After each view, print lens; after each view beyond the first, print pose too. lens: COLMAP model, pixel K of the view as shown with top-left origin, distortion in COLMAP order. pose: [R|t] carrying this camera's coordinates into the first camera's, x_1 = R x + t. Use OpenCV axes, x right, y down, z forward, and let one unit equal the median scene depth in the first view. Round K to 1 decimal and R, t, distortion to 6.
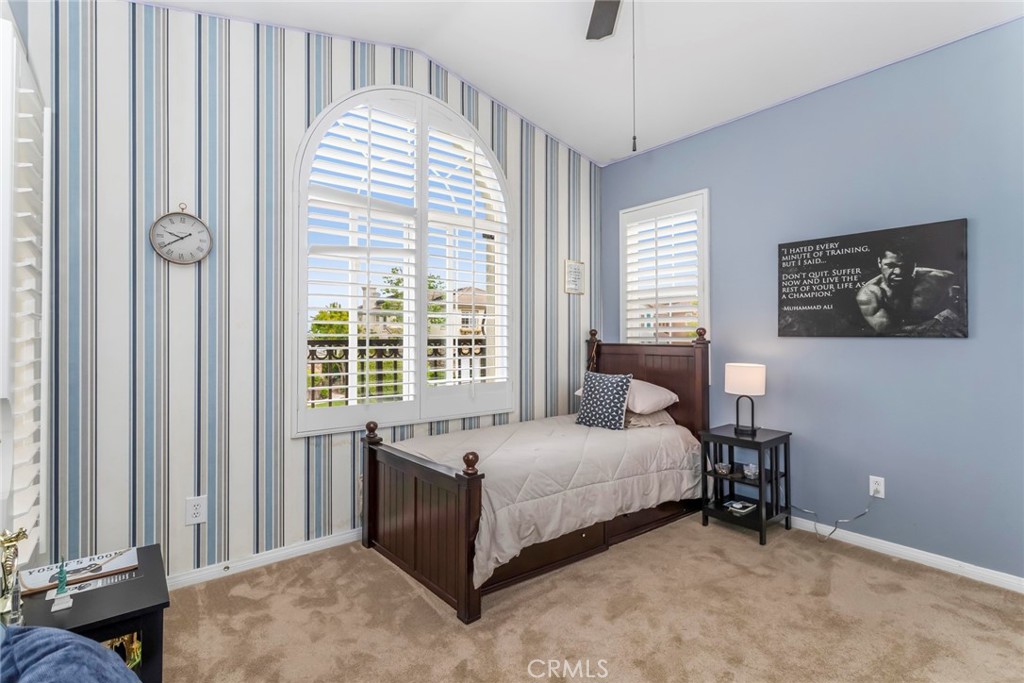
lens RADIAL K [[482.9, 0, 514.0], [0, 482.9, 333.8], [0, 0, 1]] dist [0.000750, 0.000435]
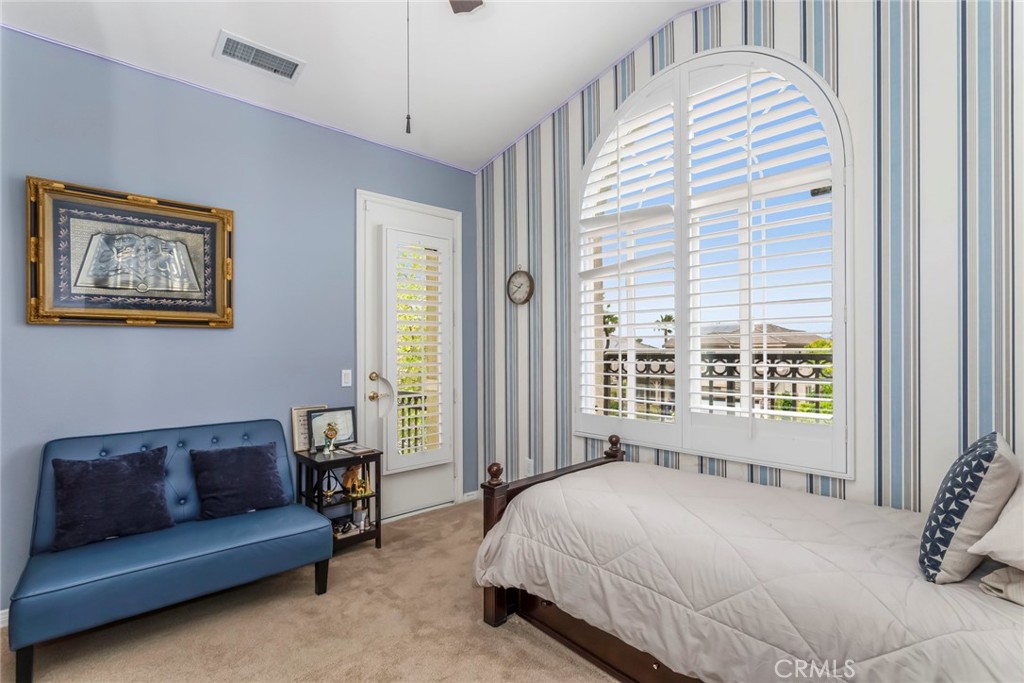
lens RADIAL K [[482.9, 0, 514.3], [0, 482.9, 352.3], [0, 0, 1]] dist [0.000750, 0.000435]
pose [[0.073948, -0.003274, -0.997257, 0.609436], [0.006332, 0.999976, -0.002814, 0.008598], [0.997242, -0.006106, 0.073967, 0.625359]]
